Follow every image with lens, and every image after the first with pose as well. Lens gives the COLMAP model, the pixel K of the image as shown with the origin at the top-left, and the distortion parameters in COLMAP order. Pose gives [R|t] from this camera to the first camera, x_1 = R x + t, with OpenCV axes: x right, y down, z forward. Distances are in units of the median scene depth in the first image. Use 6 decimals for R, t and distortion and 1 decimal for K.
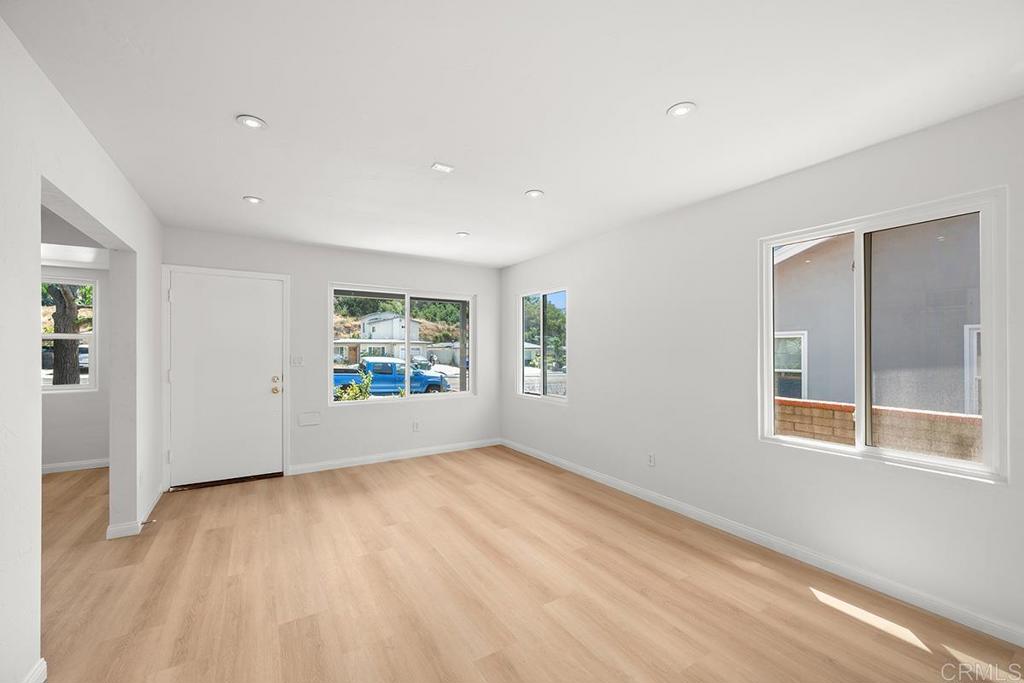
lens RADIAL K [[404.5, 0, 511.8], [0, 404.5, 343.8], [0, 0, 1]] dist [-0.000275, -0.000217]
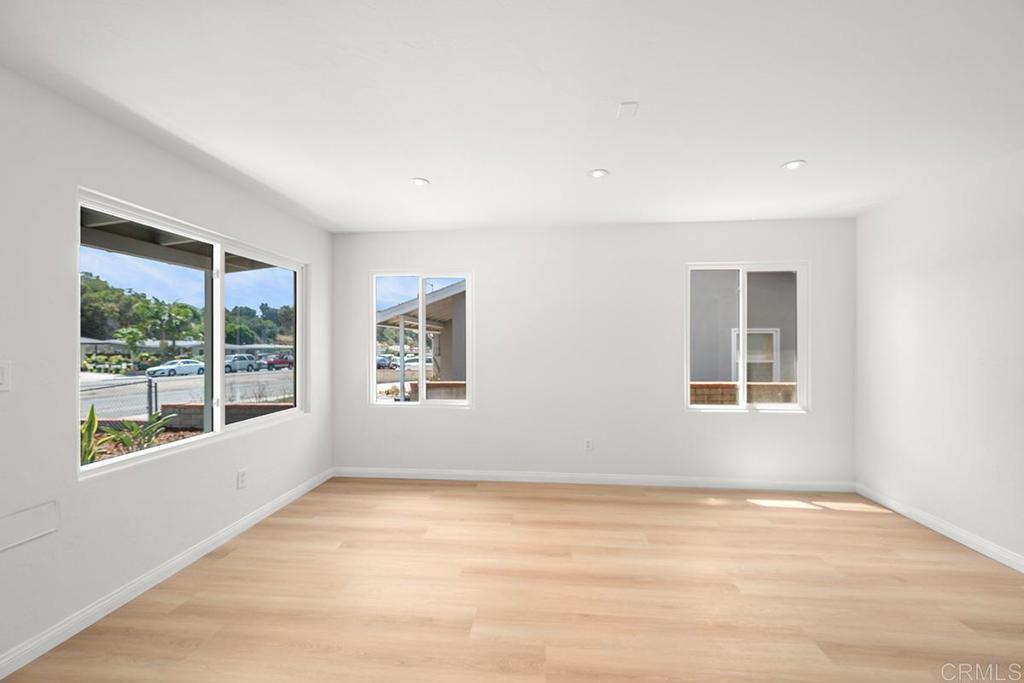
lens RADIAL K [[404.5, 0, 511.8], [0, 404.5, 343.8], [0, 0, 1]] dist [-0.000275, -0.000217]
pose [[0.612819, -0.000492, 0.790223, -0.544366], [-0.008887, 0.999932, 0.007514, 0.004914], [-0.790173, -0.011627, 0.612774, 0.416139]]
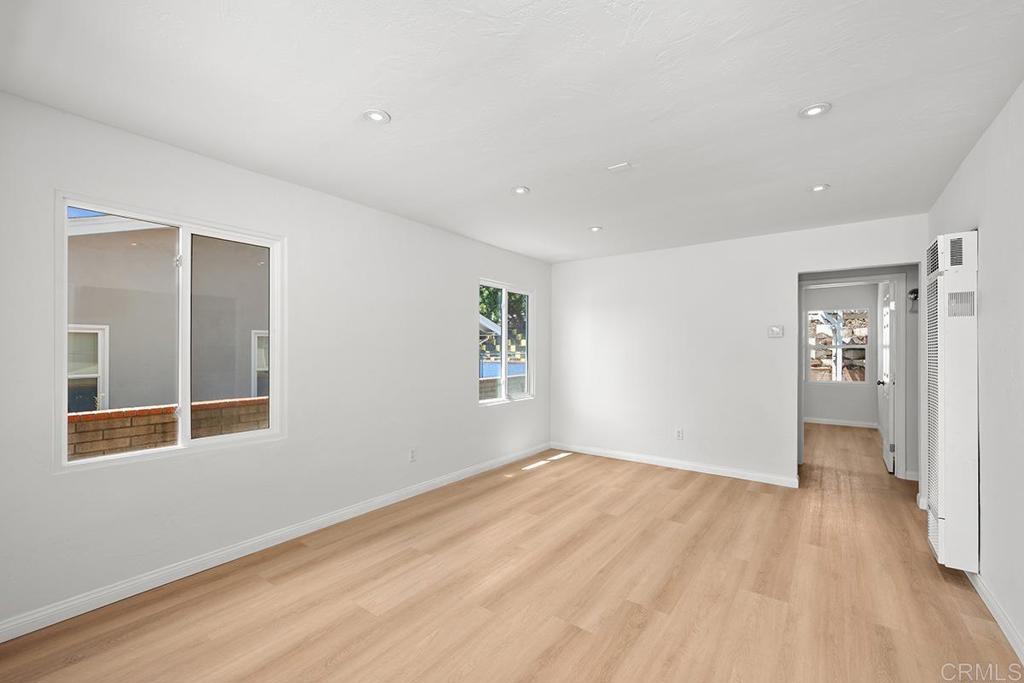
lens RADIAL K [[425.5, 0, 511.7], [0, 425.5, 347.1], [0, 0, 1]] dist [-0.000942, 0.000052]
pose [[-0.361141, 0.006567, 0.932488, -0.633067], [-0.014757, 0.999810, -0.012756, 0.018806], [-0.932394, -0.018368, -0.360976, 0.972195]]
